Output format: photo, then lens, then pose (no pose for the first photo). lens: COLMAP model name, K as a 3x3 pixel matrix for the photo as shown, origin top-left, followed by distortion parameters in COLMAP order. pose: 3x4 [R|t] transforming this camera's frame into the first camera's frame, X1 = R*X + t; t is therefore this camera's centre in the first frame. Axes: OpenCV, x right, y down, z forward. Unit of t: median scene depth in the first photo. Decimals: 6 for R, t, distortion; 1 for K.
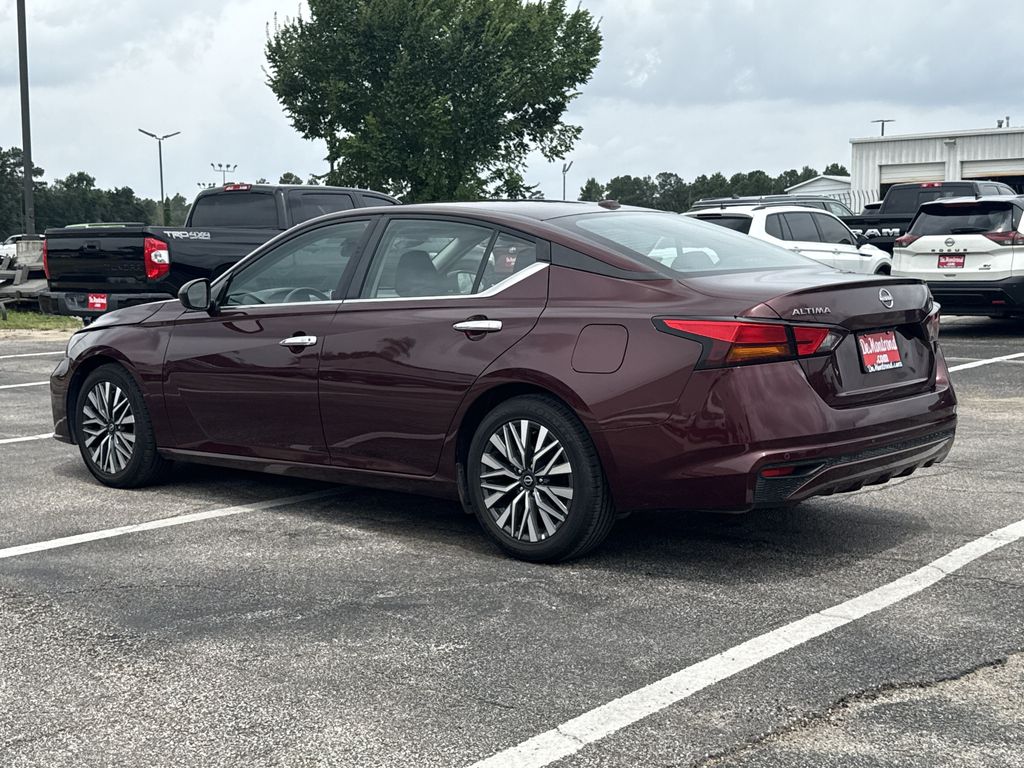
lens RADIAL K [[1425.3, 0, 512.0], [0, 1425.3, 384.0], [0, 0, 1]] dist [0.125254, -0.032279]
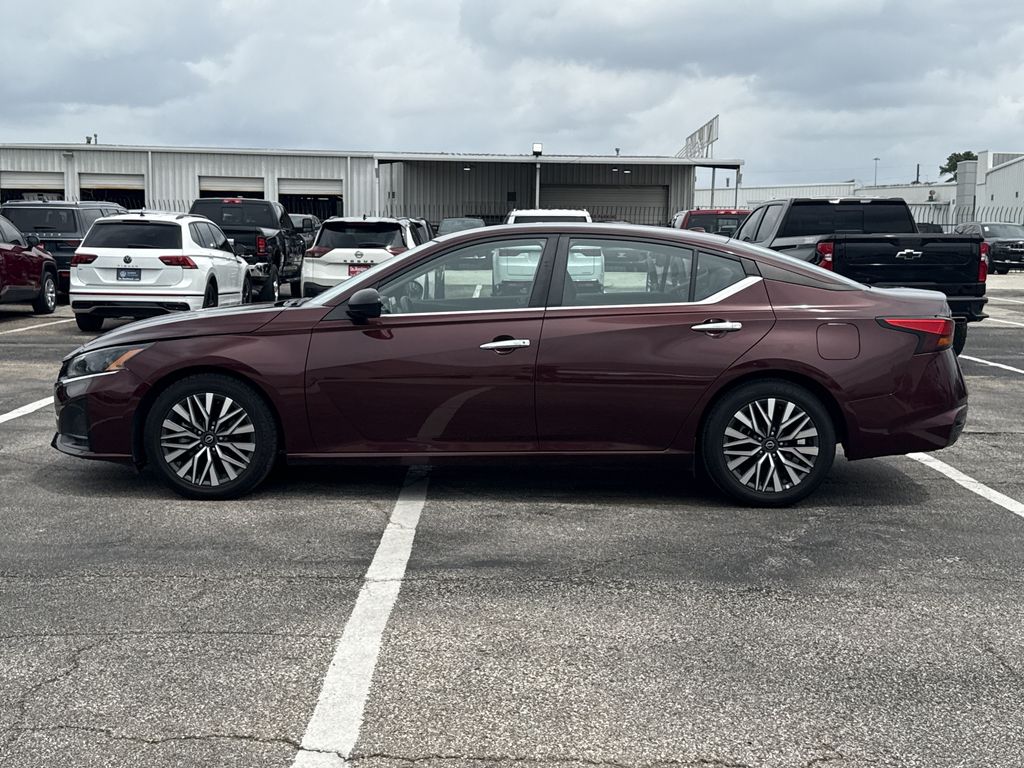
lens RADIAL K [[1307.7, 0, 512.0], [0, 1307.7, 384.0], [0, 0, 1]] dist [0.121319, -0.051488]
pose [[0.743422, -0.045858, 0.667249, -0.839186], [0.041471, 0.998888, 0.022445, -0.021654], [-0.667536, 0.010985, 0.744496, 0.229796]]
